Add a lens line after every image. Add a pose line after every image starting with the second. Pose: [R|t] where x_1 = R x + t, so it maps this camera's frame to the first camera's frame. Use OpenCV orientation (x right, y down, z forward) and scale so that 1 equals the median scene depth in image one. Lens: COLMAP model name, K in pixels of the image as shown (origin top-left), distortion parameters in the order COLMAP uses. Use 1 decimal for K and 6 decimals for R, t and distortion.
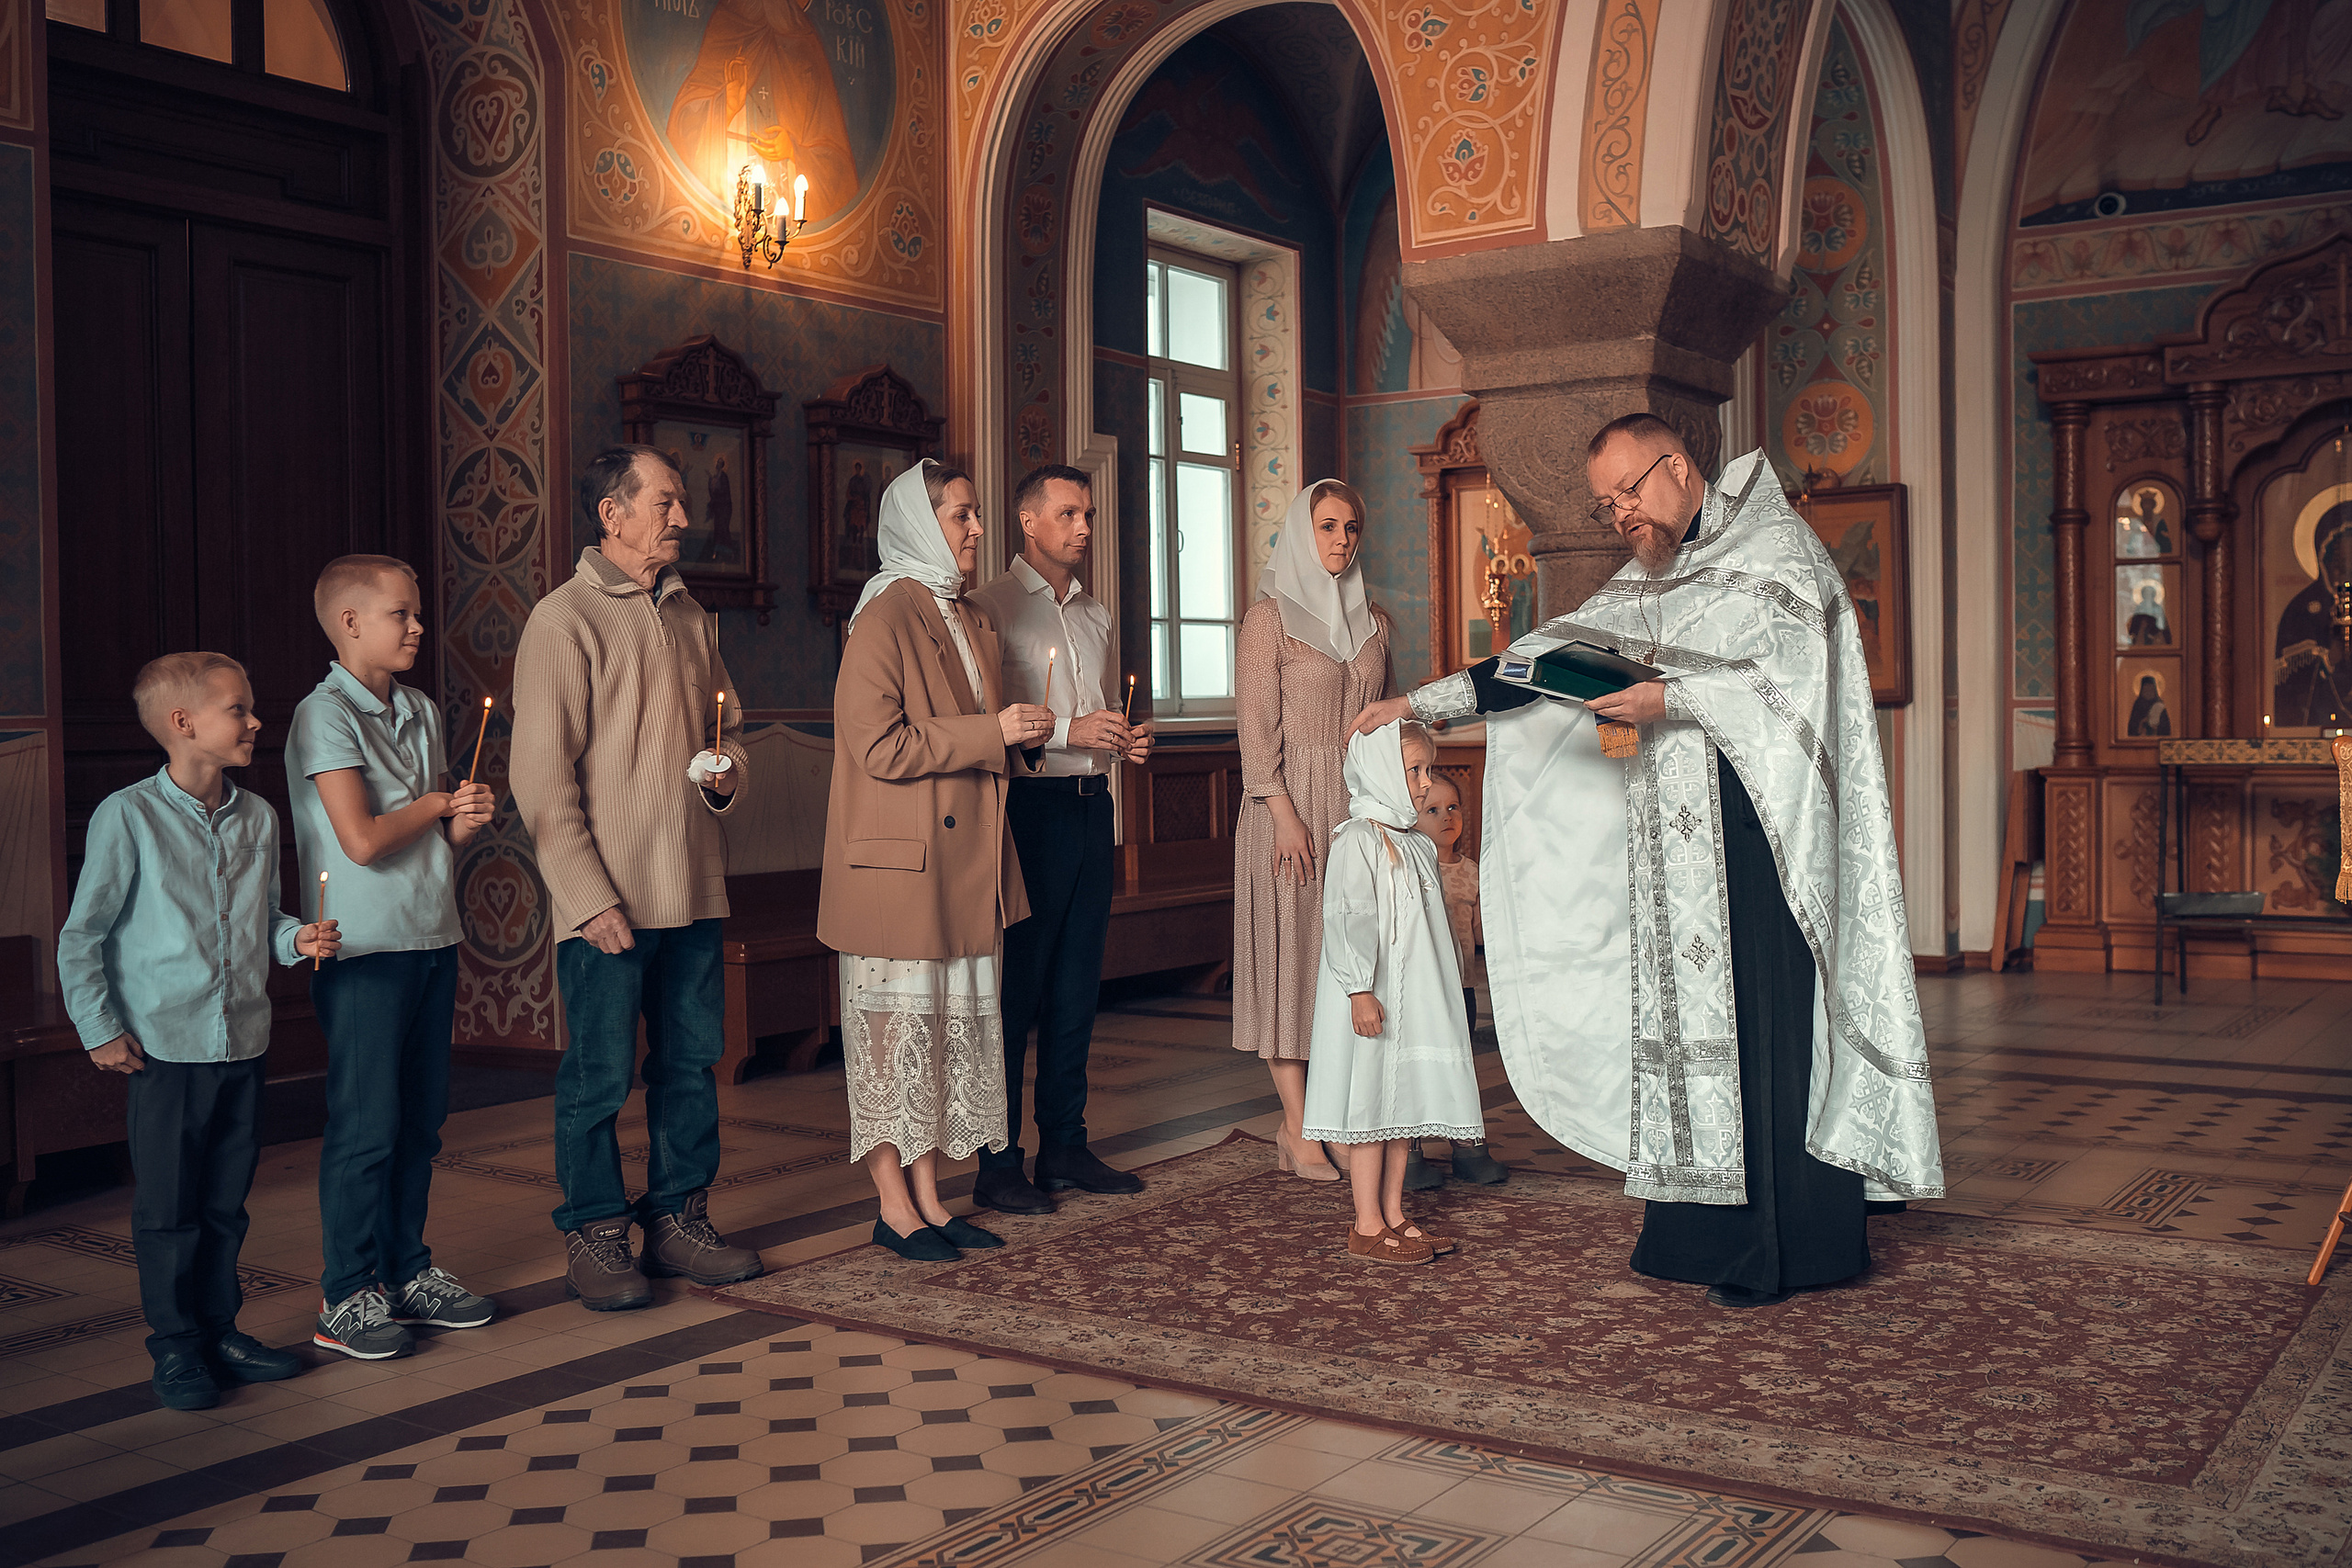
lens RADIAL K [[2334.9, 0, 1168.4], [0, 2334.9, 778.9], [0, 0, 1]] dist [-0.120482, 0.160299]
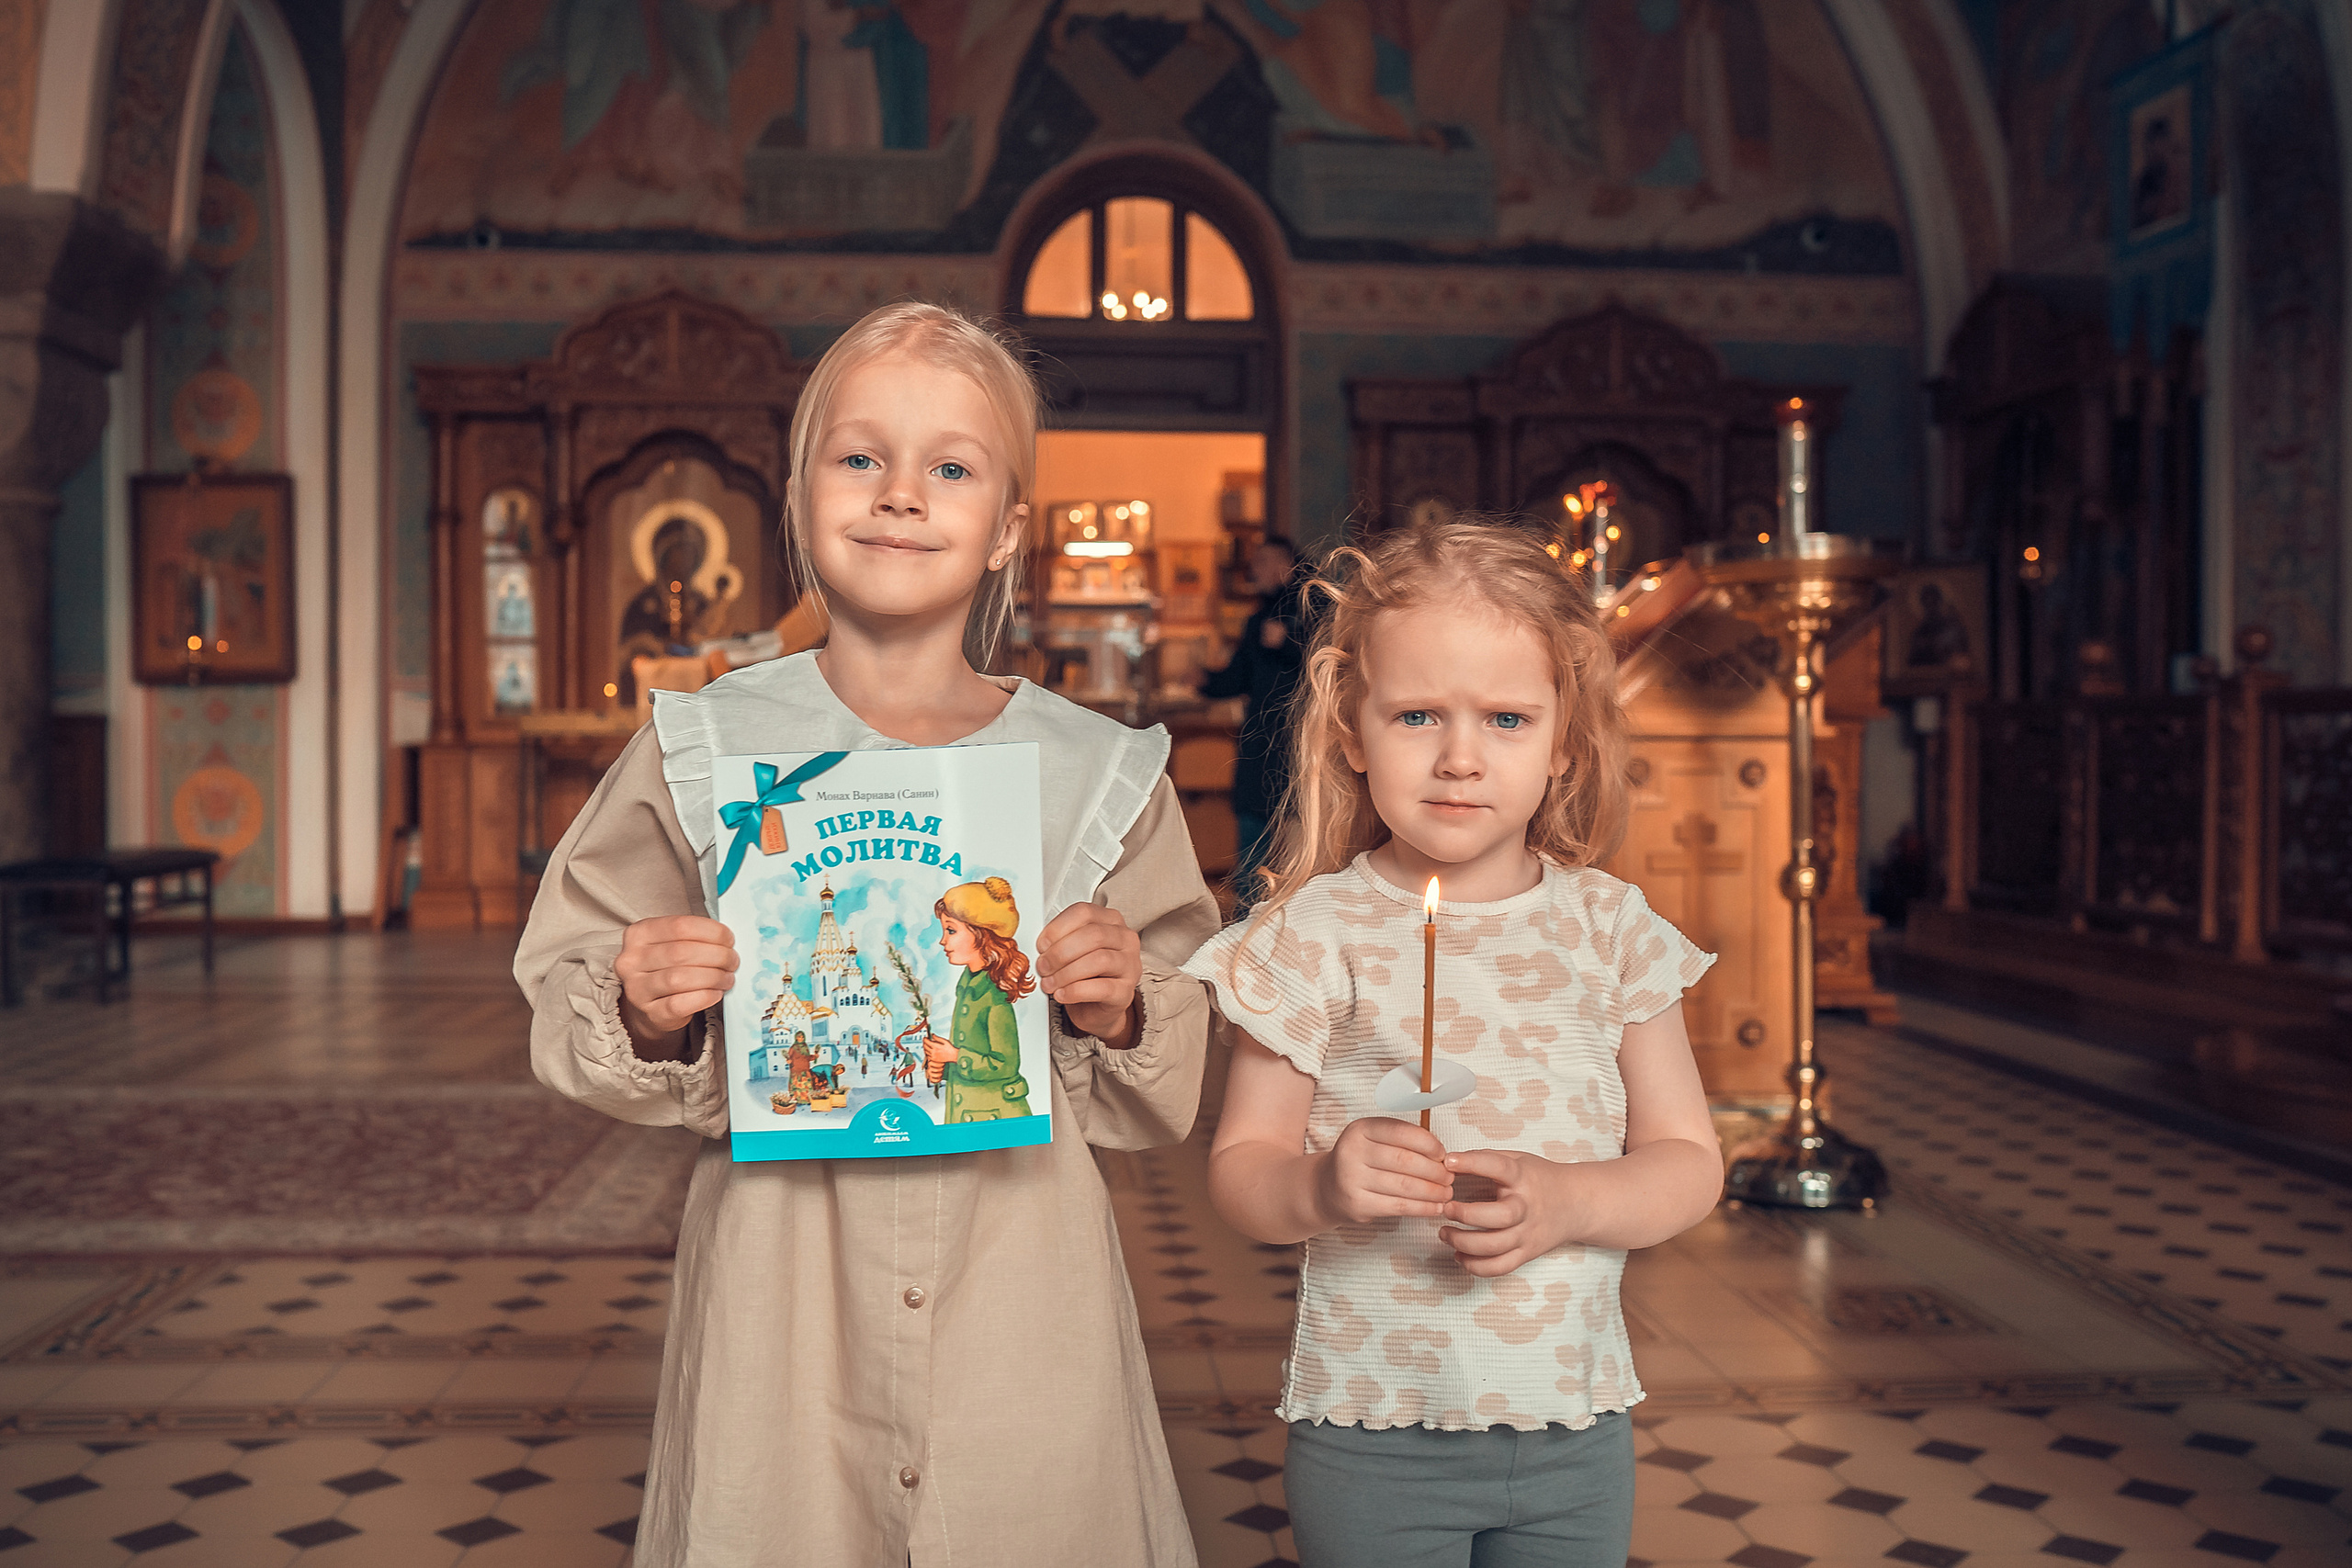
lens RADIAL K [[2314.8, 0, 1208.2], [0, 2314.8, 796.7], [0, 0, 1]] dist [-0.101277, 0.125644]
pose [[0.769711, 0.001289, 0.638391, -0.033792], [0.005319, 0.999950, -0.008433, 0.039695], [-0.638370, 0.009886, 0.769666, -0.098368]]
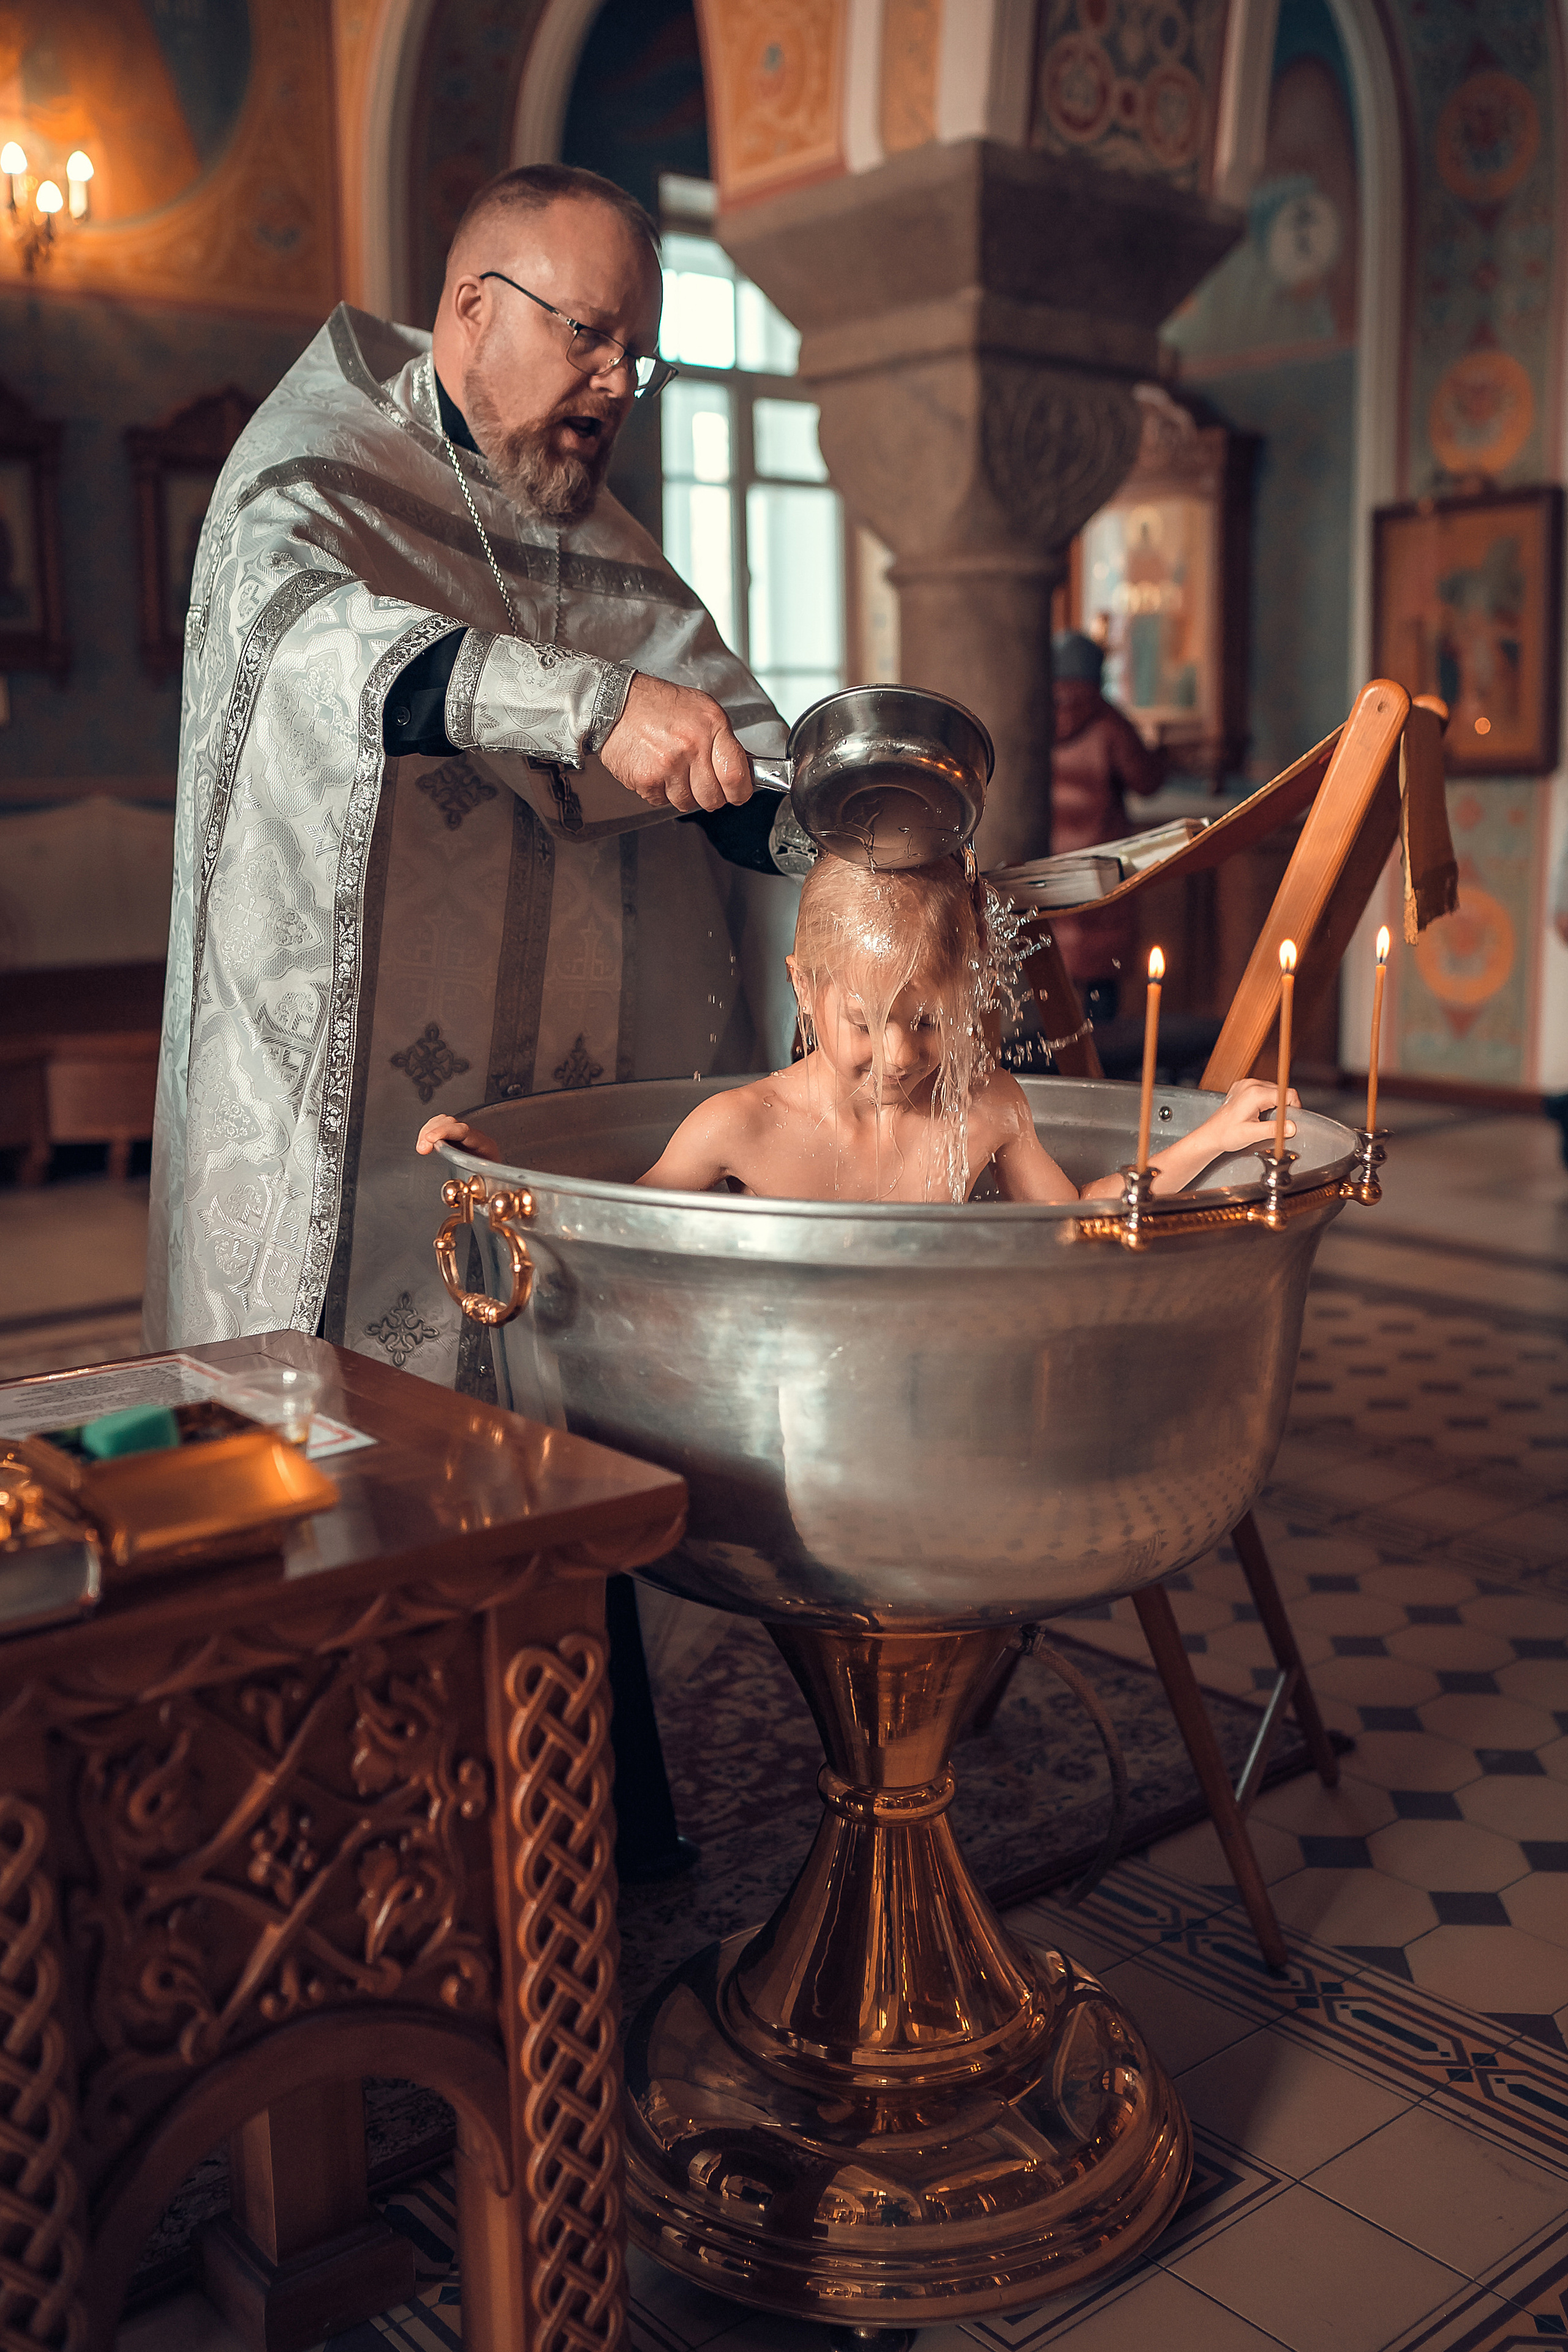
lens RADIAL K [[2287.1, 0, 775.7], [0, 2287.1, 1197.3], [0, 0, 1]] dist [-0.115054, 0.139313]
pose [[0.963829, 0.049554, -0.261872, 0.340670], [-0.006337, 0.986546, 0.163362, -0.017275], [0.266444, -0.155794, 0.951176, 0.222515]]
